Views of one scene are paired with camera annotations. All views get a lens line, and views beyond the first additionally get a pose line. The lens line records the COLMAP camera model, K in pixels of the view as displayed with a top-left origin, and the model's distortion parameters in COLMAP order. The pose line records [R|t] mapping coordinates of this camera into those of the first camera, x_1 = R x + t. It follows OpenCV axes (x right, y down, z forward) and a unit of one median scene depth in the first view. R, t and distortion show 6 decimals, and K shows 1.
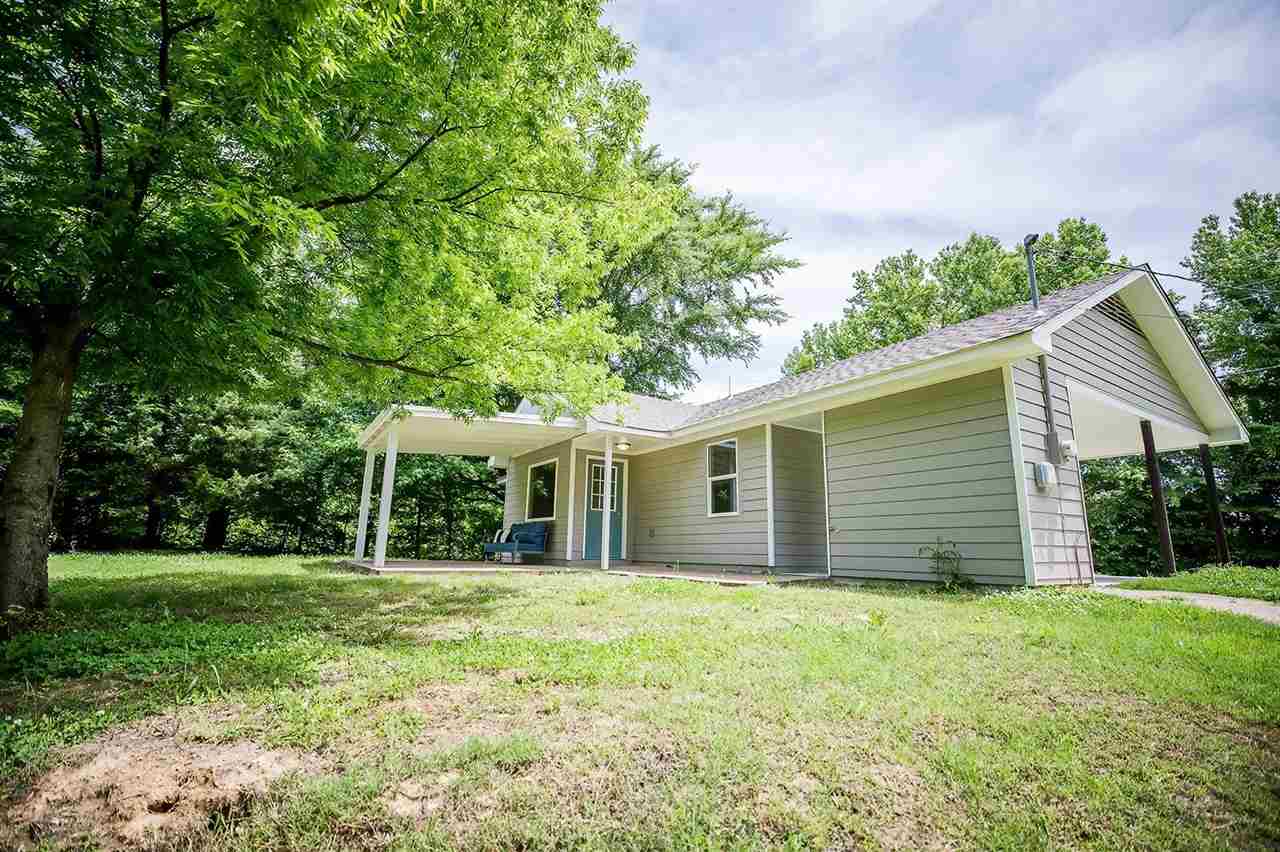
lens RADIAL K [[576.4, 0, 640.0], [0, 576.4, 426.0], [0, 0, 1]] dist [-0.035516, -0.000160]
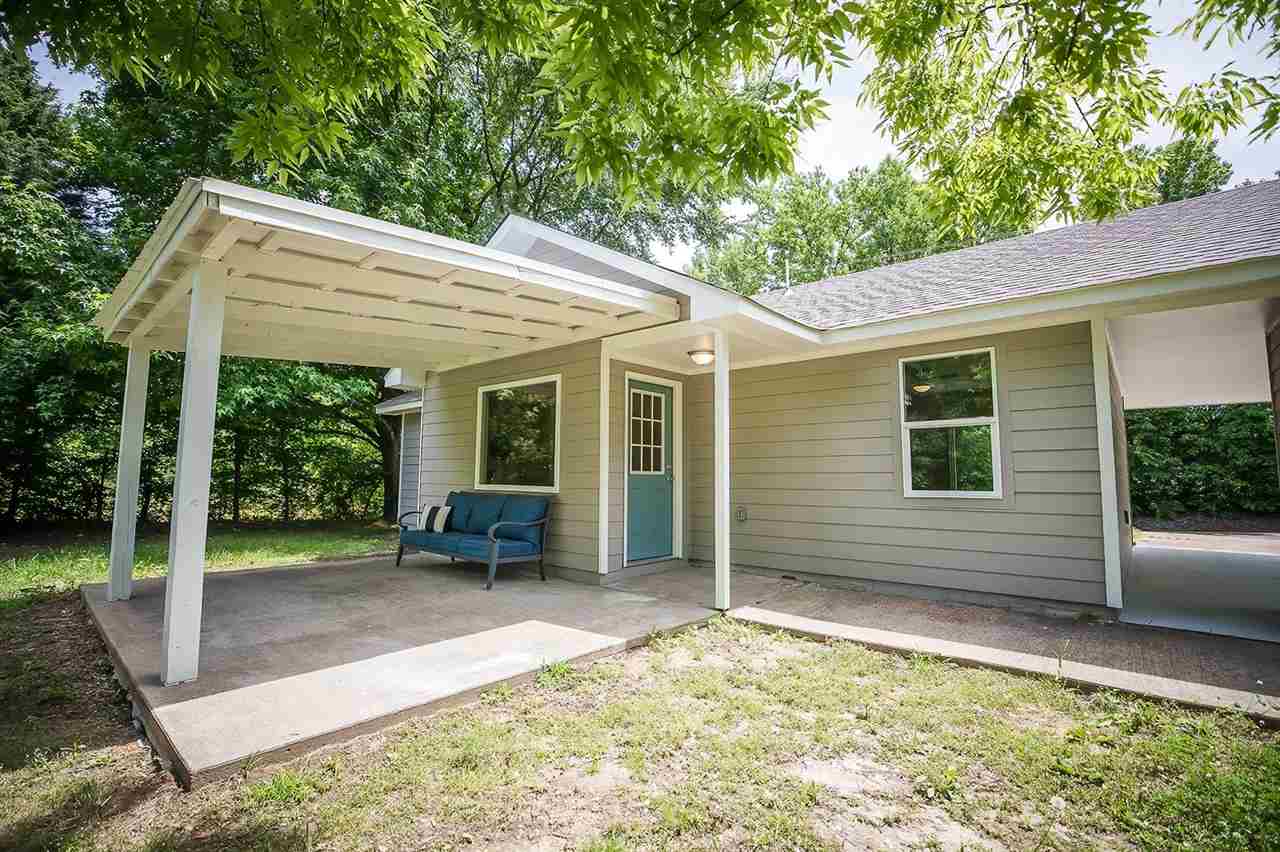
lens RADIAL K [[576.4, 0, 640.0], [0, 576.4, 426.0], [0, 0, 1]] dist [-0.035516, -0.000160]
pose [[0.960478, 0.010991, 0.278139, -0.216305], [-0.047807, 0.990886, 0.125932, 0.031819], [-0.274220, -0.134252, 0.952250, 0.470448]]
